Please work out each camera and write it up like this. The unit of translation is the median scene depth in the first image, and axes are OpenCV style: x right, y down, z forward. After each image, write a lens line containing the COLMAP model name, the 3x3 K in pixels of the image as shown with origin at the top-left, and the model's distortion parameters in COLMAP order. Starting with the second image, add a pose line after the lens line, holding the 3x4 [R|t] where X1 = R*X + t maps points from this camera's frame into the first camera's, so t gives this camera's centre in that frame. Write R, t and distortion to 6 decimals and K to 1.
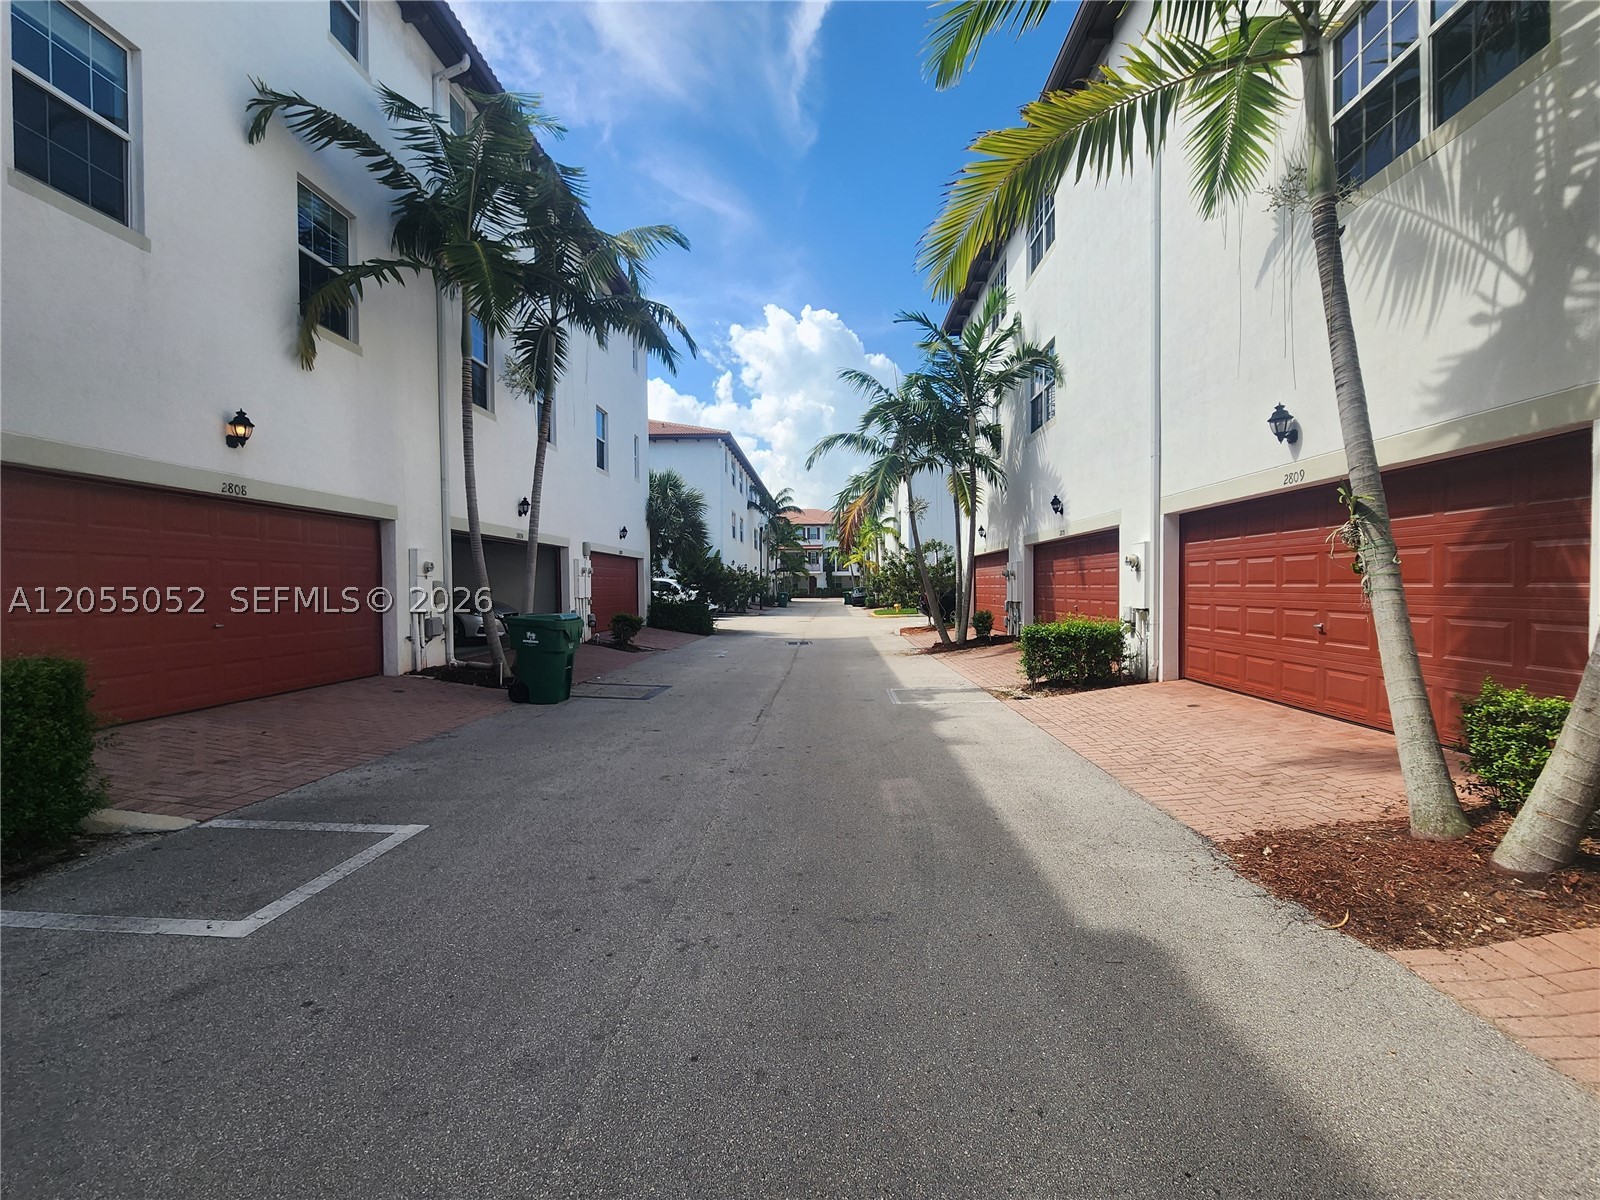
lens RADIAL K [[660.5, 0, 797.2], [0, 660.5, 601.1], [0, 0, 1]] dist [-0.001569, -0.001187]
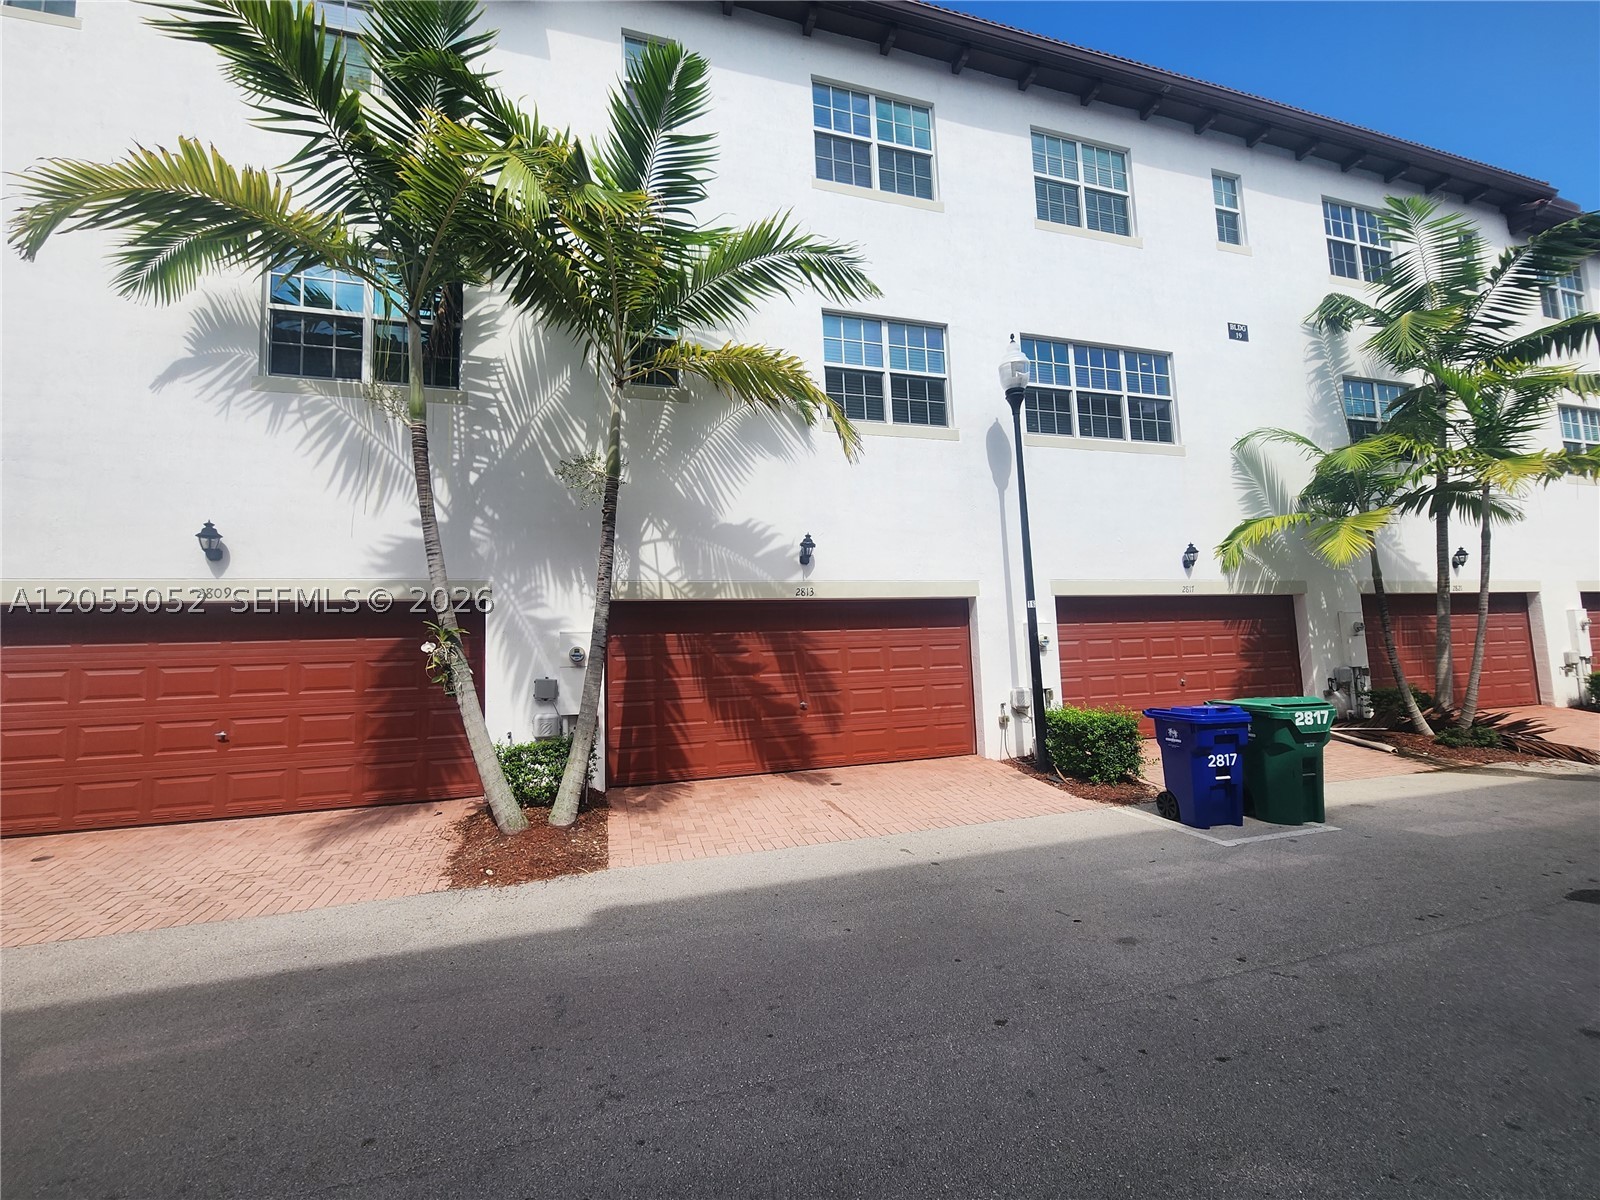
lens RADIAL K [[660.5, 0, 797.2], [0, 660.5, 601.1], [0, 0, 1]] dist [-0.001569, -0.001187]
pose [[-0.336879, 0.103377, 0.935856, -0.777532], [0.061416, 0.994250, -0.087720, -0.037395], [-0.939543, 0.027925, -0.341290, 0.700479]]
